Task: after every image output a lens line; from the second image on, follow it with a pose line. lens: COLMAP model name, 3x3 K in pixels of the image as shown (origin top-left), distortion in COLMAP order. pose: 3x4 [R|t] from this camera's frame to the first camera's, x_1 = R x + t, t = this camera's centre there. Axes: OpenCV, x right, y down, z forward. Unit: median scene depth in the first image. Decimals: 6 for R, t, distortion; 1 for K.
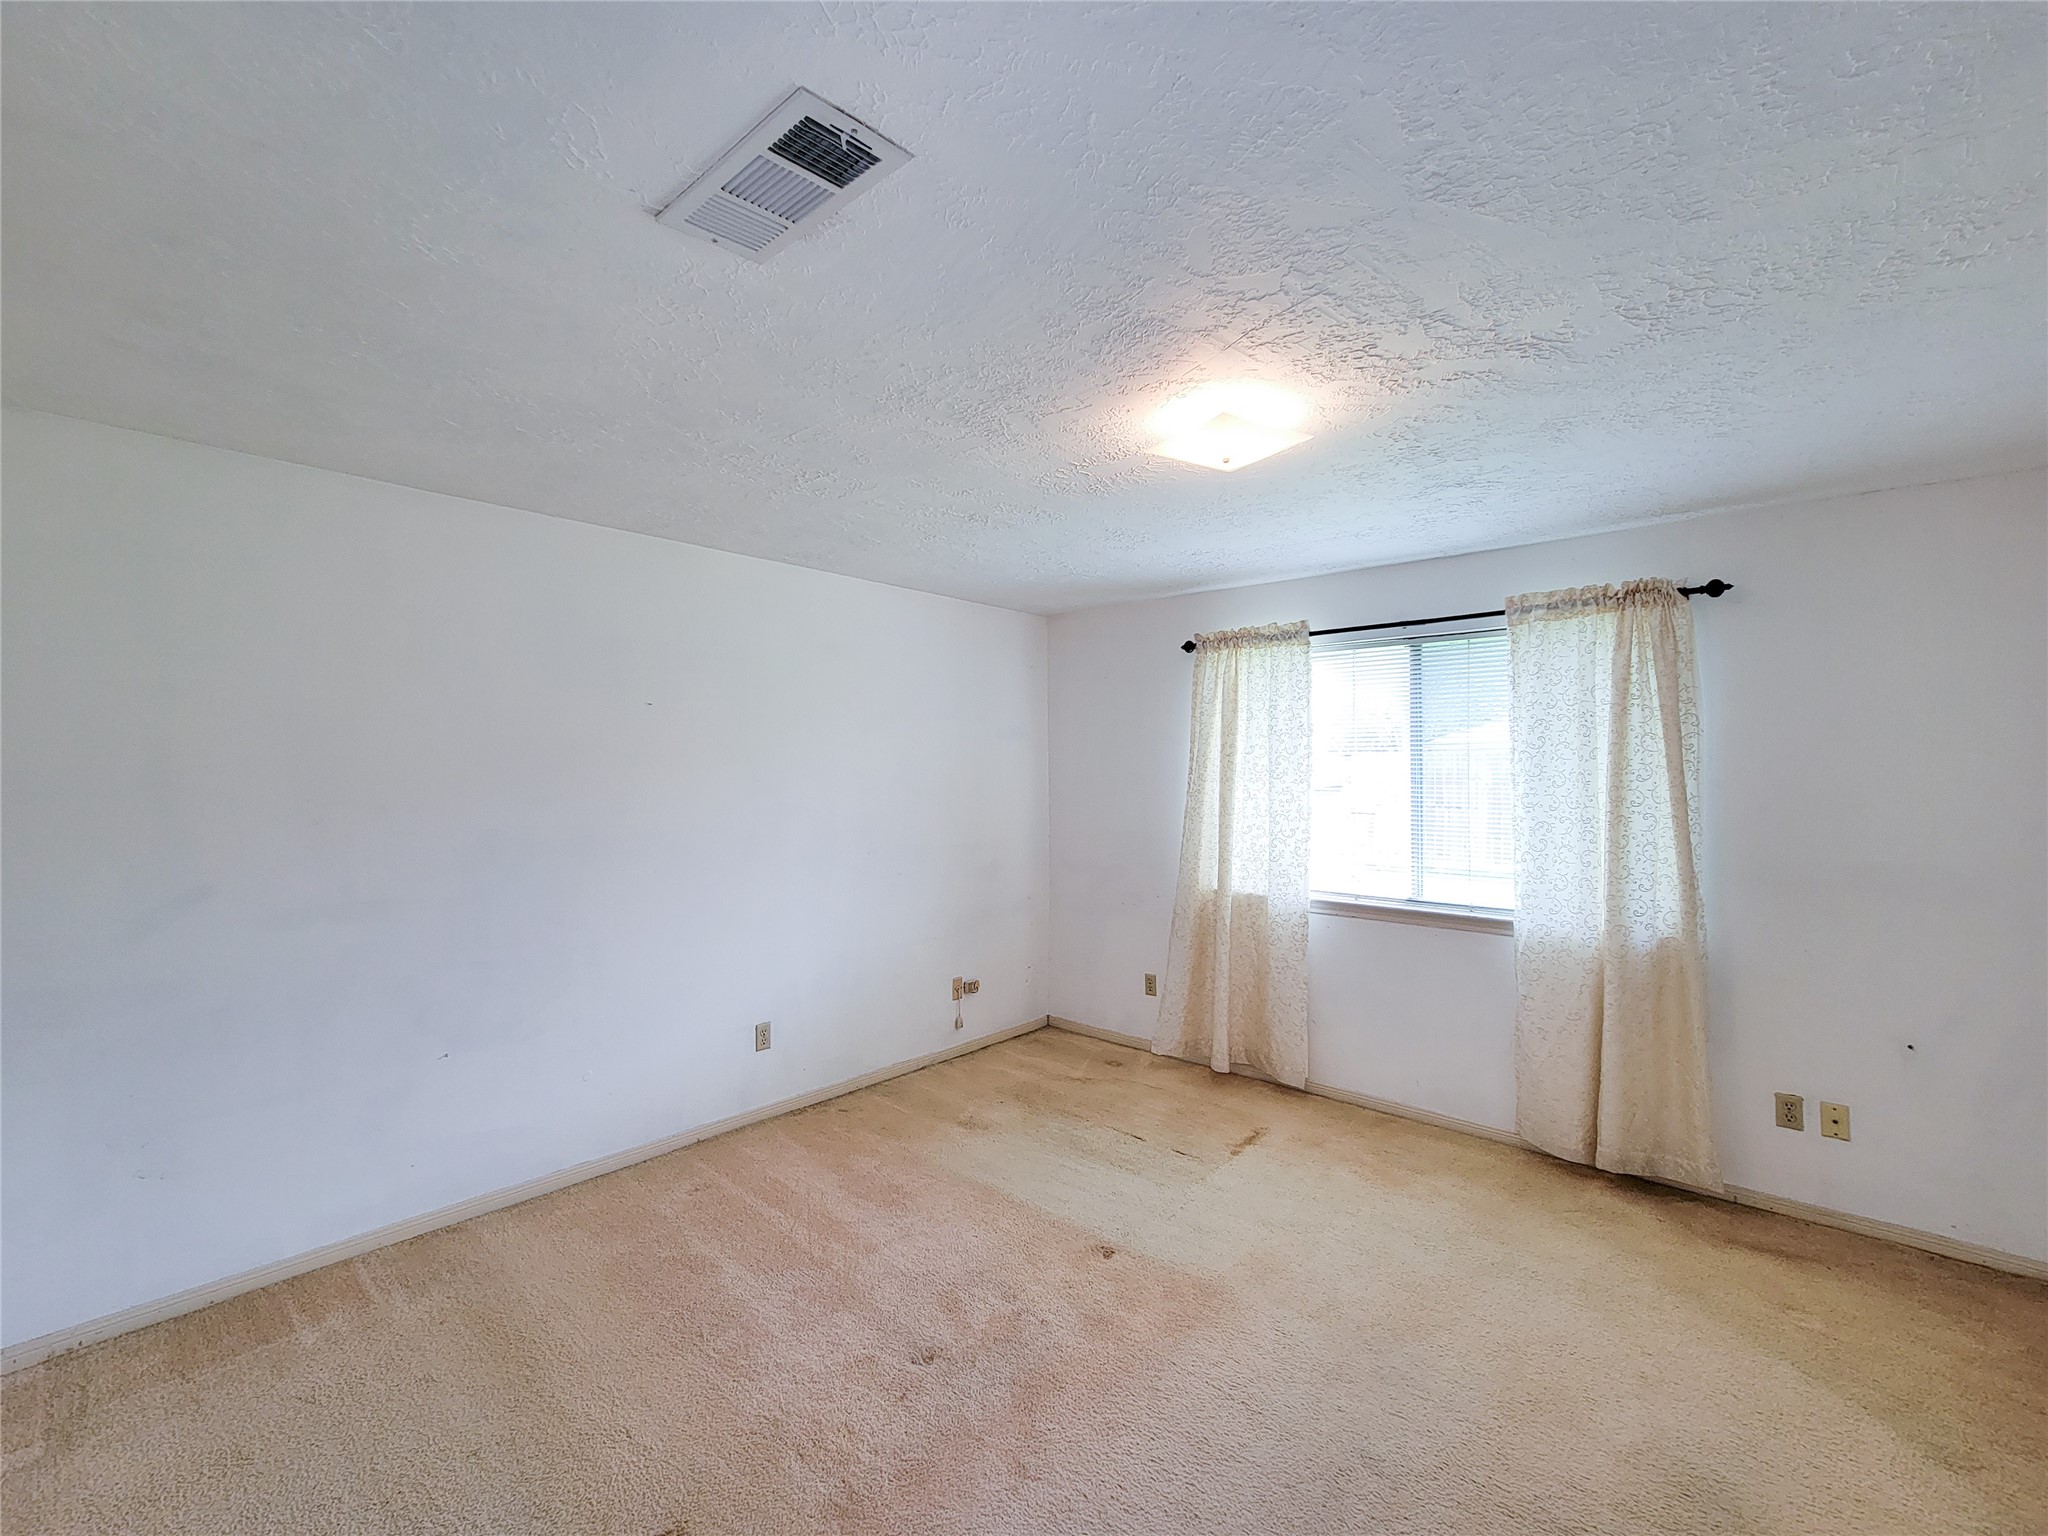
lens RADIAL K [[844.8, 0, 998.9], [0, 844.8, 774.7], [0, 0, 1]] dist [0.005069, -0.004419]
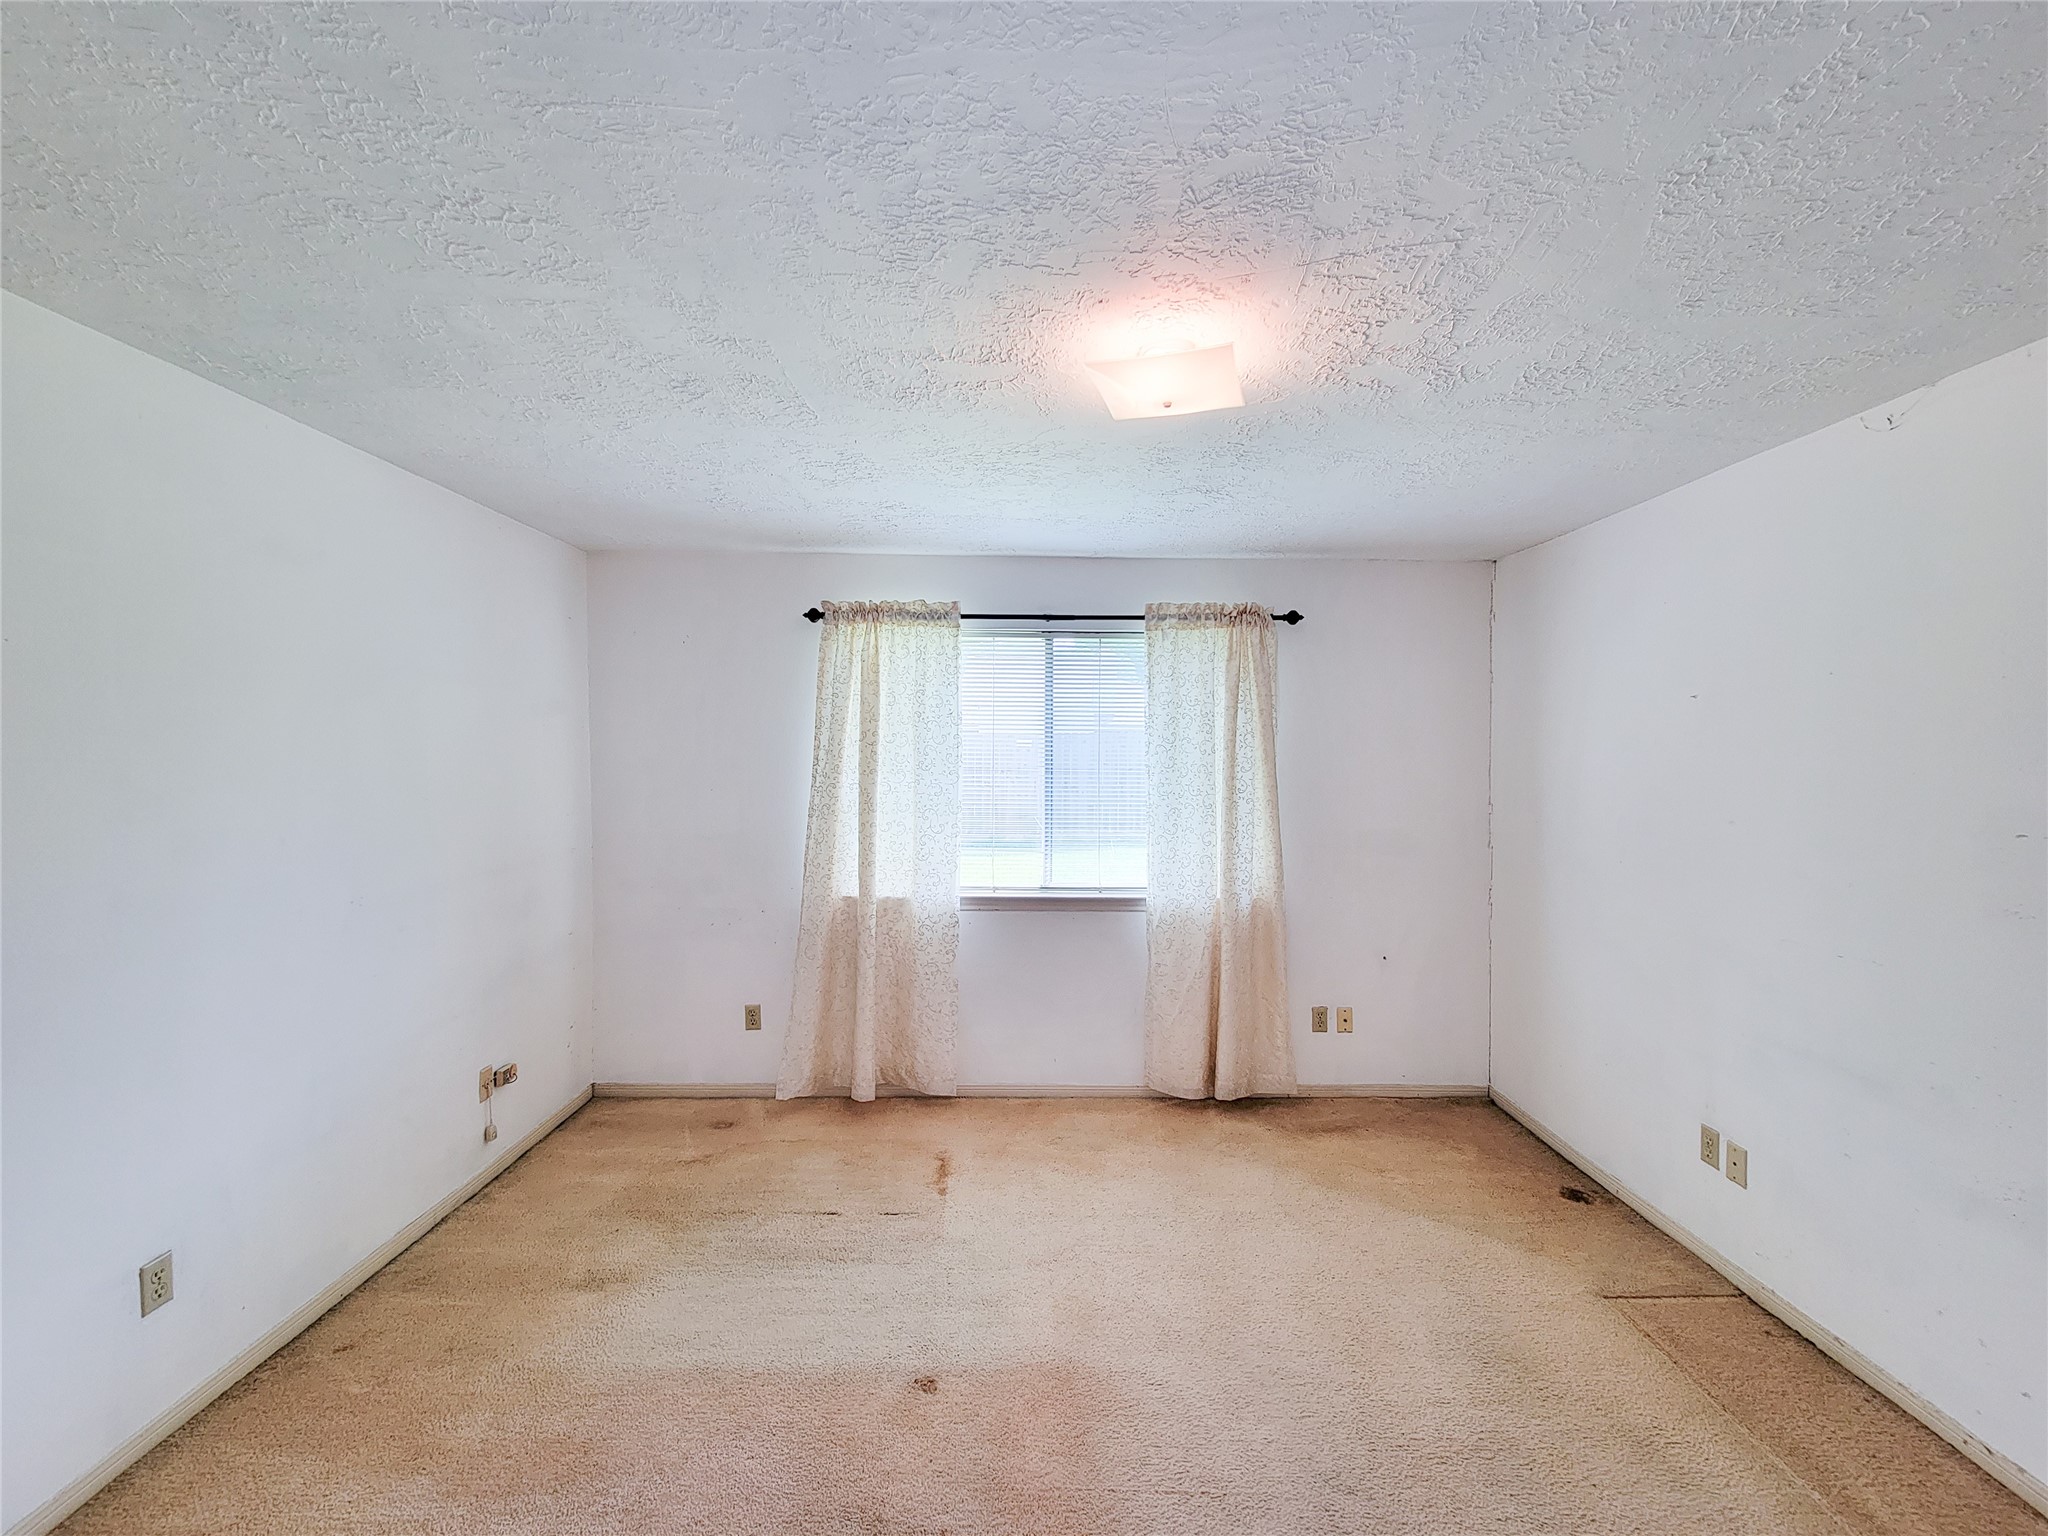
lens RADIAL K [[844.8, 0, 1025.3], [0, 844.8, 781.0], [0, 0, 1]] dist [0.005069, -0.004419]
pose [[0.734943, -0.021104, 0.677801, -0.234319], [-0.001149, 0.999475, 0.032367, -0.014949], [-0.678128, -0.024567, 0.734533, 0.271259]]
